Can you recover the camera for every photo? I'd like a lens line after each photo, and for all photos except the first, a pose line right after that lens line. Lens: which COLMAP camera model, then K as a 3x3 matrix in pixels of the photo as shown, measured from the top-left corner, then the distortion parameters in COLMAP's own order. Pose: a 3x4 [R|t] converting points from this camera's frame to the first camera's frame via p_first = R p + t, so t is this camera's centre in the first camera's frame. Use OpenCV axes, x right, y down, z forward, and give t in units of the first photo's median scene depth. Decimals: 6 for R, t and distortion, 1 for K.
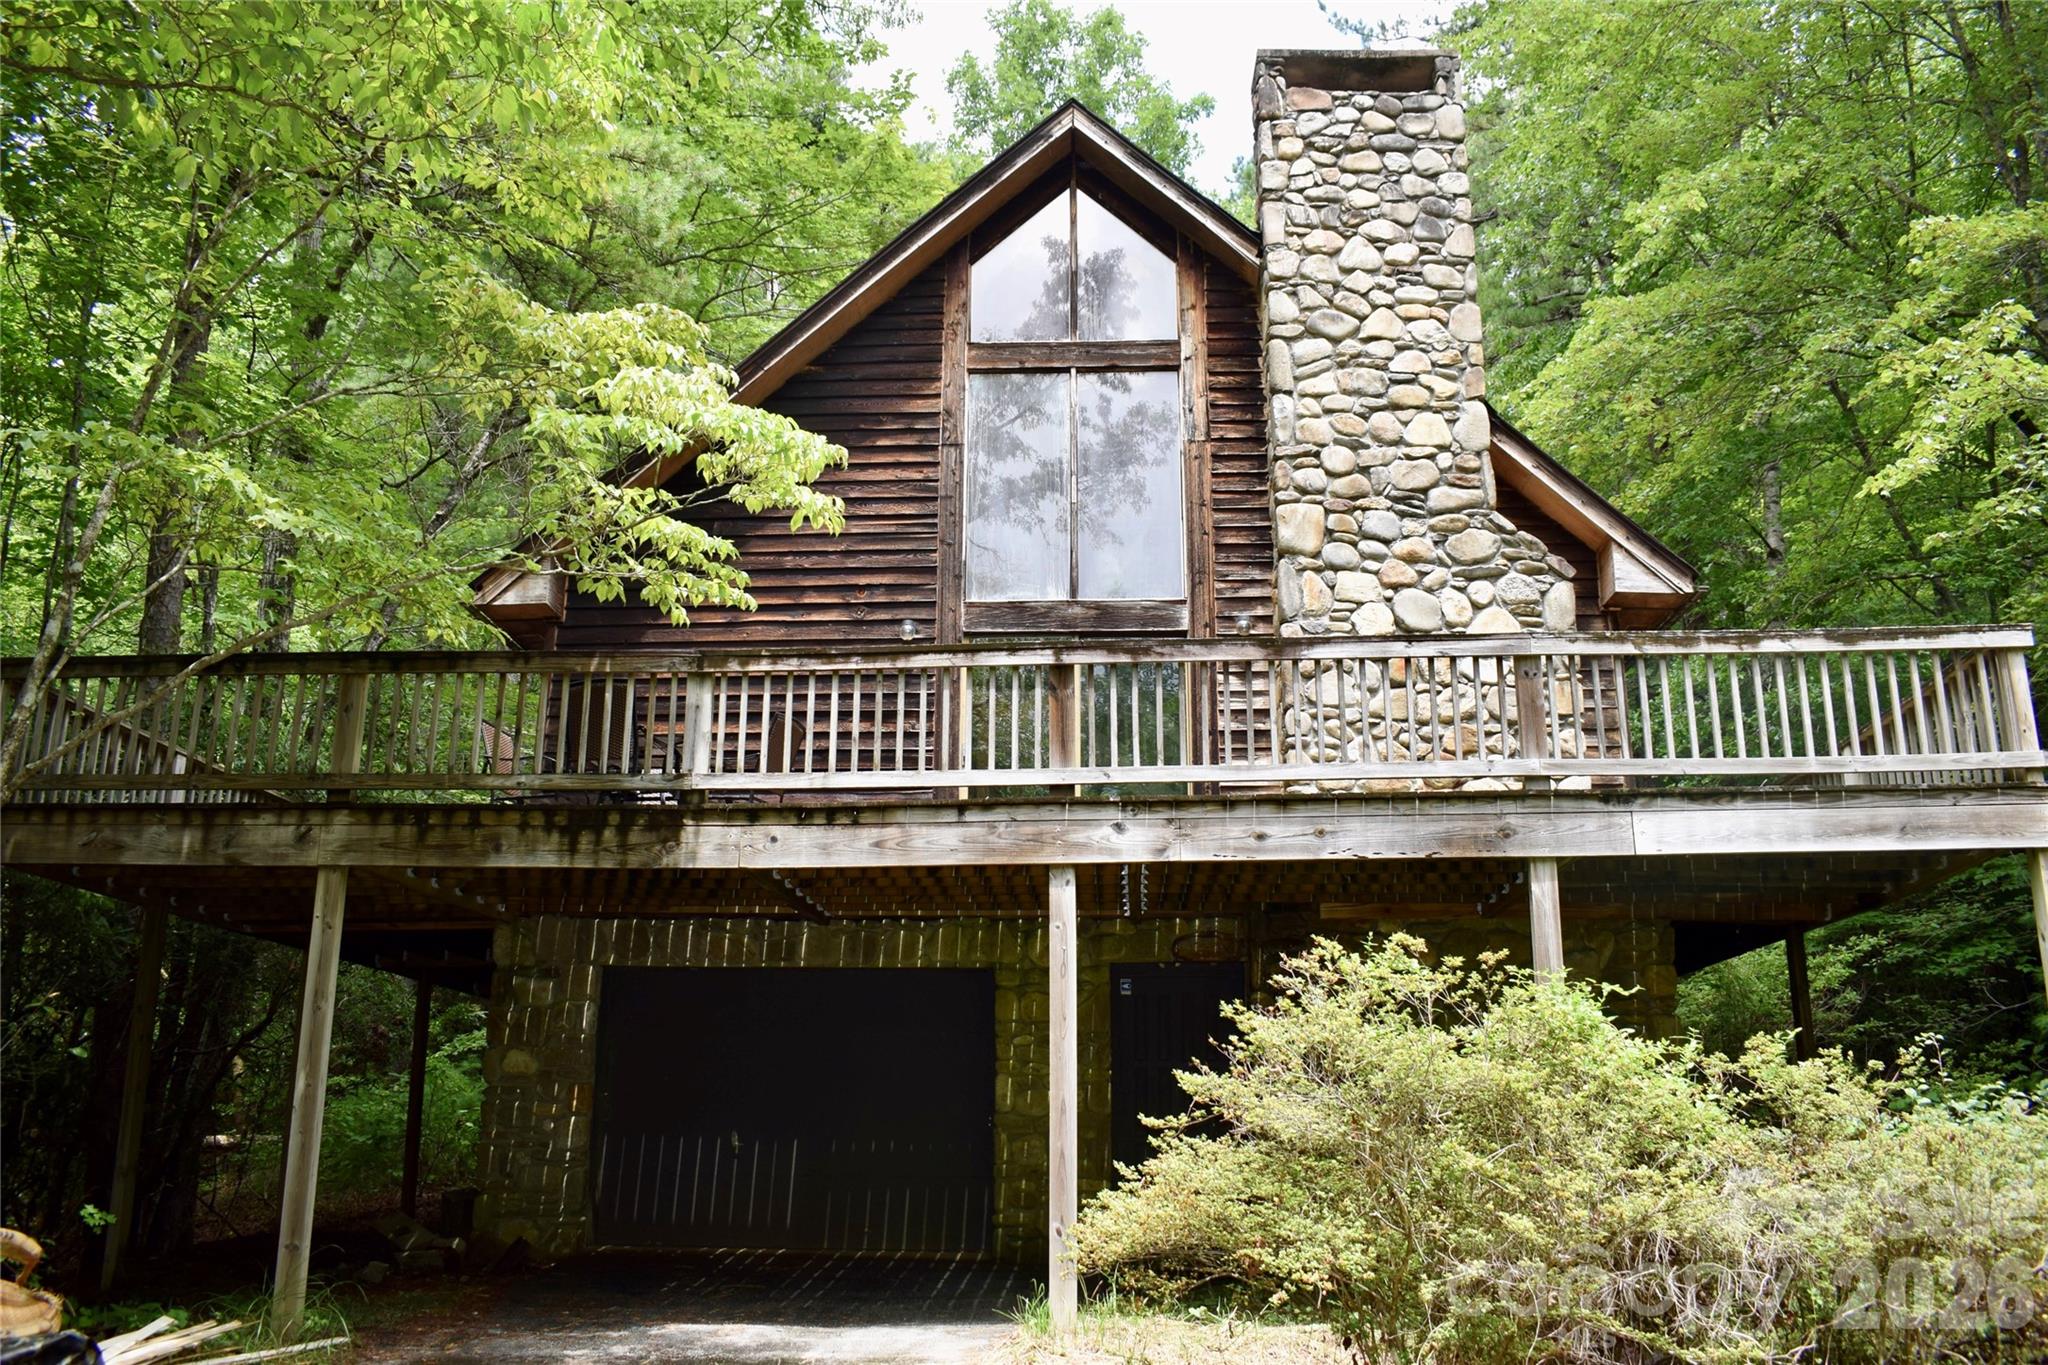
lens RADIAL K [[1609.8, 0, 1008.7], [0, 1609.8, 682.0], [0, 0, 1]] dist [-0.090052, 0.009190]
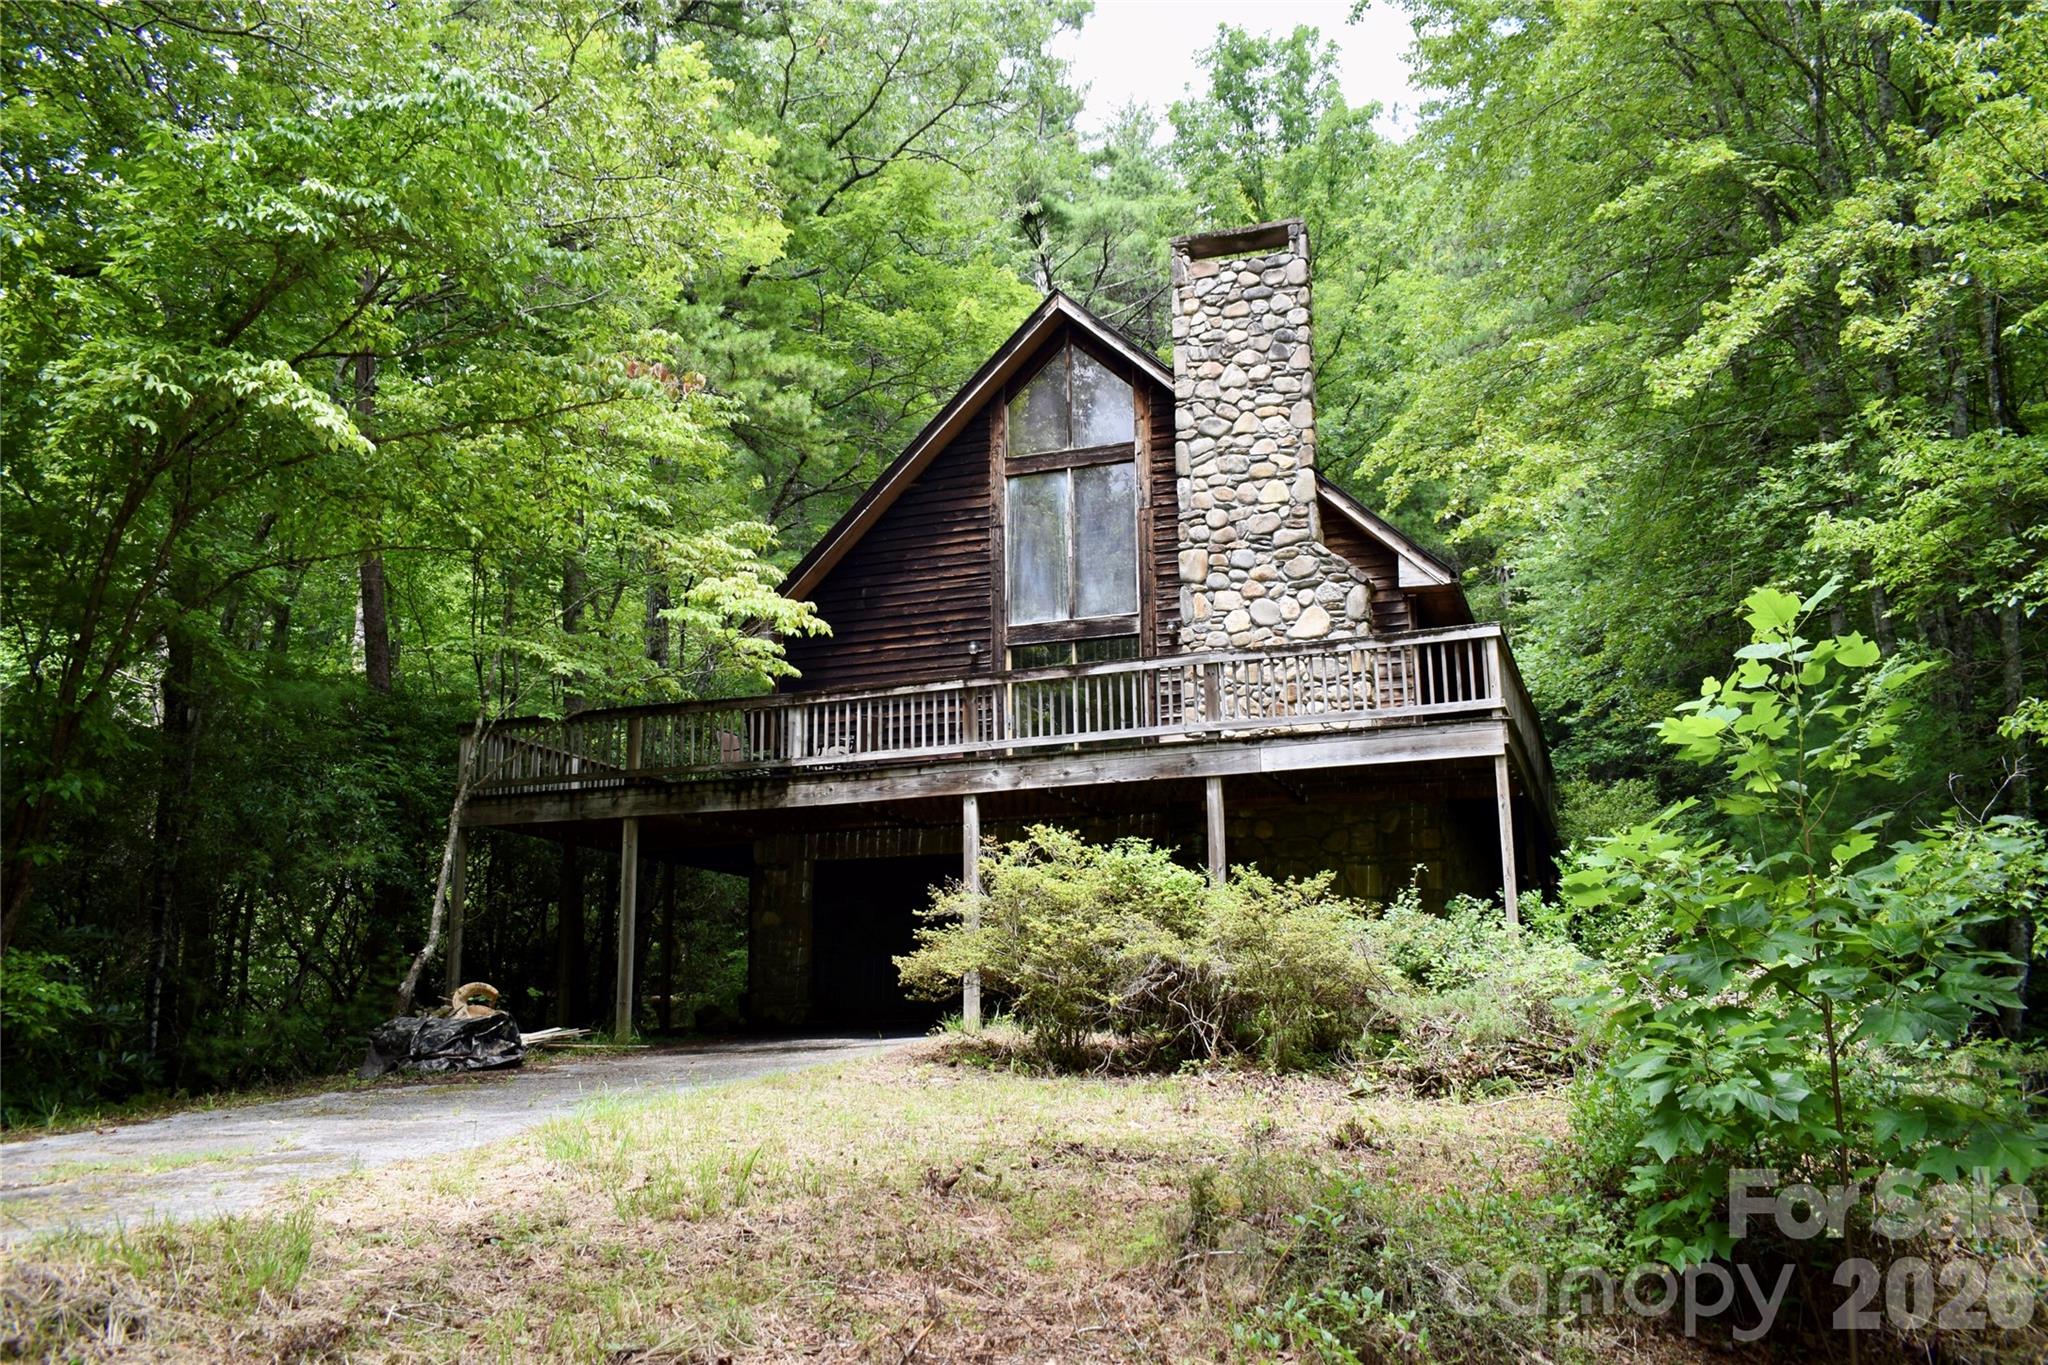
lens RADIAL K [[1609.8, 0, 1008.7], [0, 1609.8, 682.0], [0, 0, 1]] dist [-0.090052, 0.009190]
pose [[0.954697, -0.078608, -0.287010, 0.442810], [0.096595, 0.994115, 0.049034, -0.075223], [0.281467, -0.074536, 0.956672, -0.562328]]
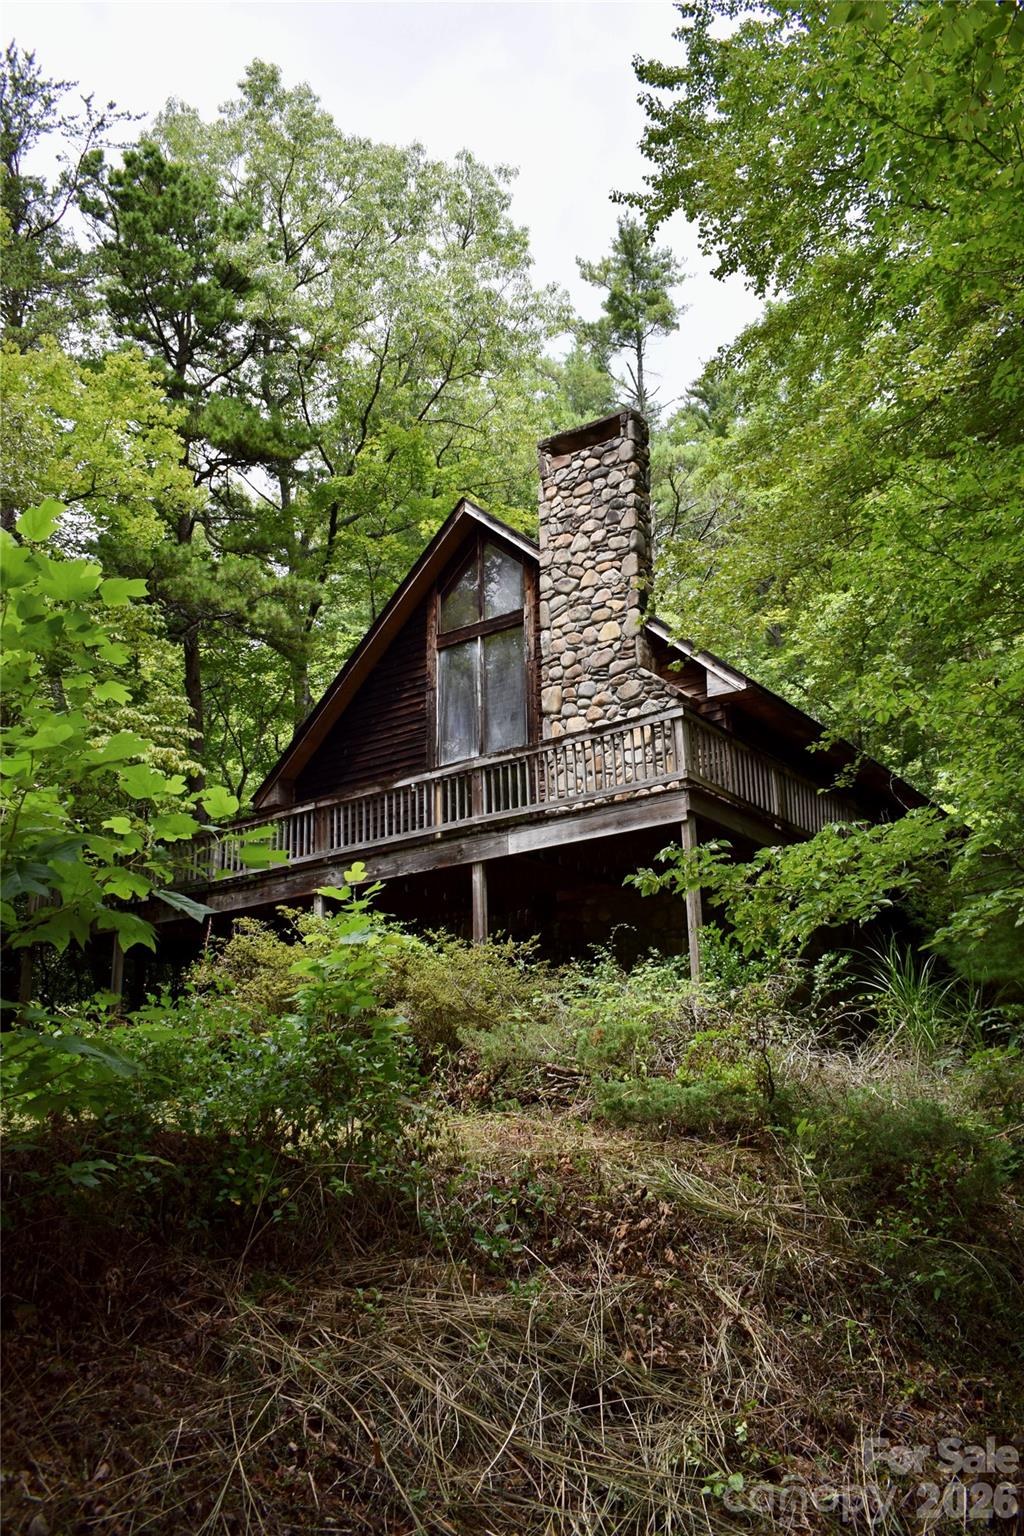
lens RADIAL K [[1207.4, 0, 515.9], [0, 1207.4, 763.5], [0, 0, 1]] dist [-0.090052, 0.009190]
pose [[0.842202, -0.184478, -0.506620, 0.837737], [0.172510, 0.982448, -0.070965, 0.071164], [0.510819, -0.027630, 0.859244, -0.250622]]
